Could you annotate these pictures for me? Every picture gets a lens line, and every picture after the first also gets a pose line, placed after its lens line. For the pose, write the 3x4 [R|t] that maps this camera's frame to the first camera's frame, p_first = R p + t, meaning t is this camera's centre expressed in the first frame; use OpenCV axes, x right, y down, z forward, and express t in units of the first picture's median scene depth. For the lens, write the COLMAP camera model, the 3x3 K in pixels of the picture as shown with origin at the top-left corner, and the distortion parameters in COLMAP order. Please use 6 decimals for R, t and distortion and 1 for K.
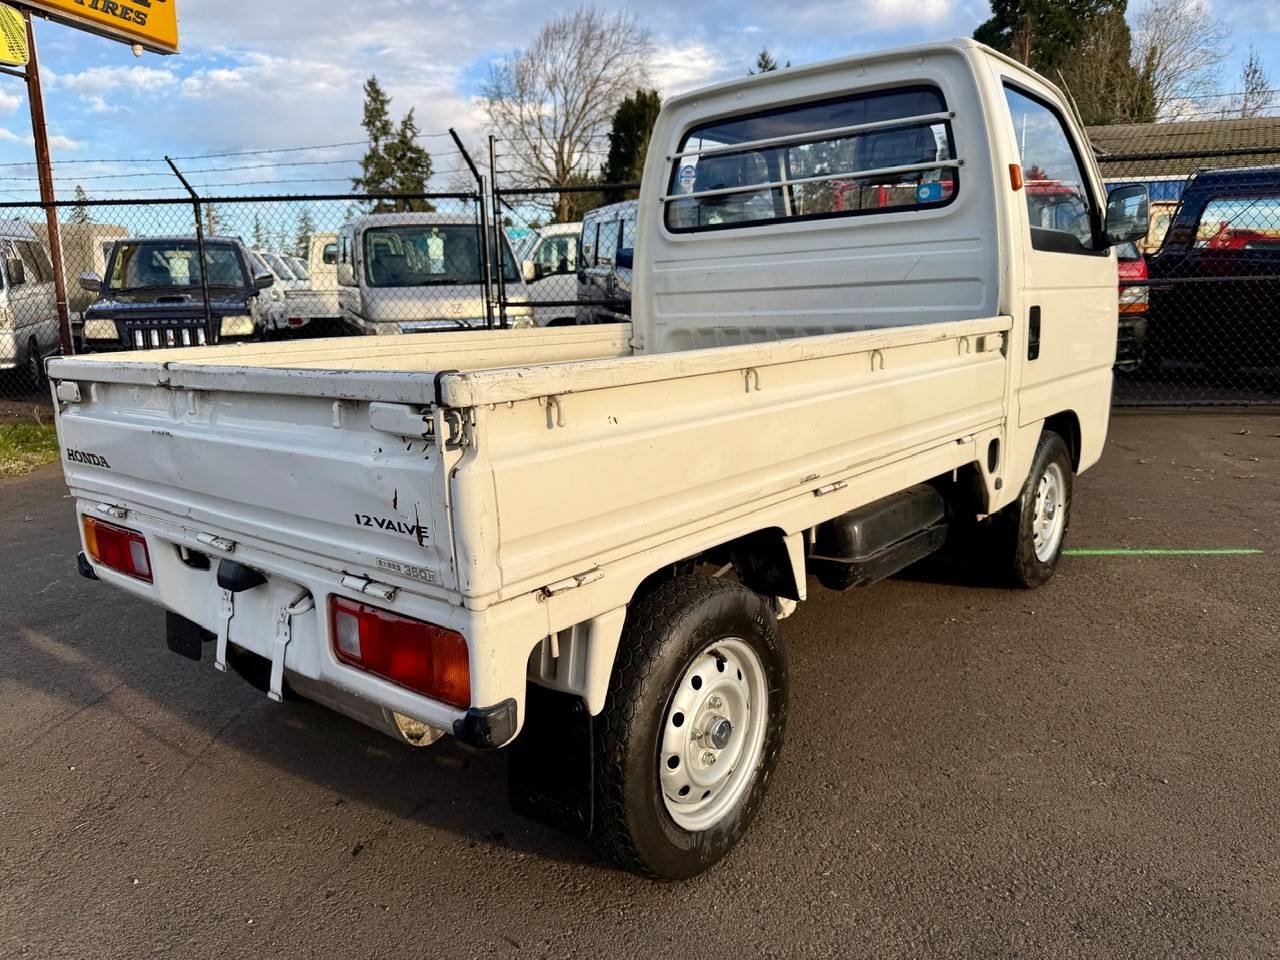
lens RADIAL K [[907.0, 0, 640.5], [0, 907.0, 473.4], [0, 0, 1]] dist [0.075960, -0.083420]
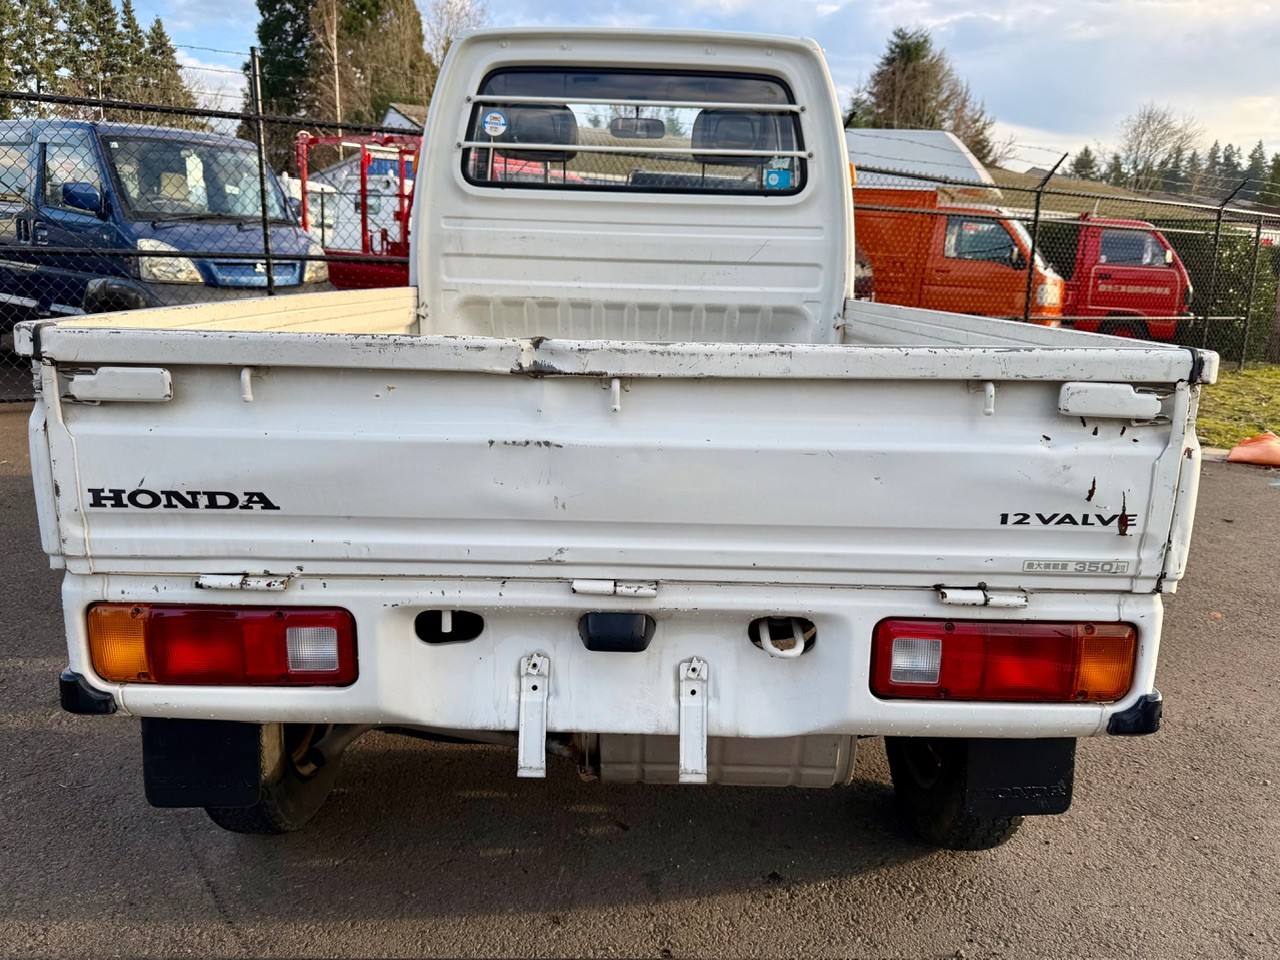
lens RADIAL K [[951.7, 0, 675.1], [0, 951.7, 469.3], [0, 0, 1]] dist [0.090083, -0.145047]
pose [[0.759009, -0.082866, 0.645785, -0.716048], [0.072105, 0.996465, 0.043118, -0.037303], [-0.647075, 0.013837, 0.762301, 0.319855]]
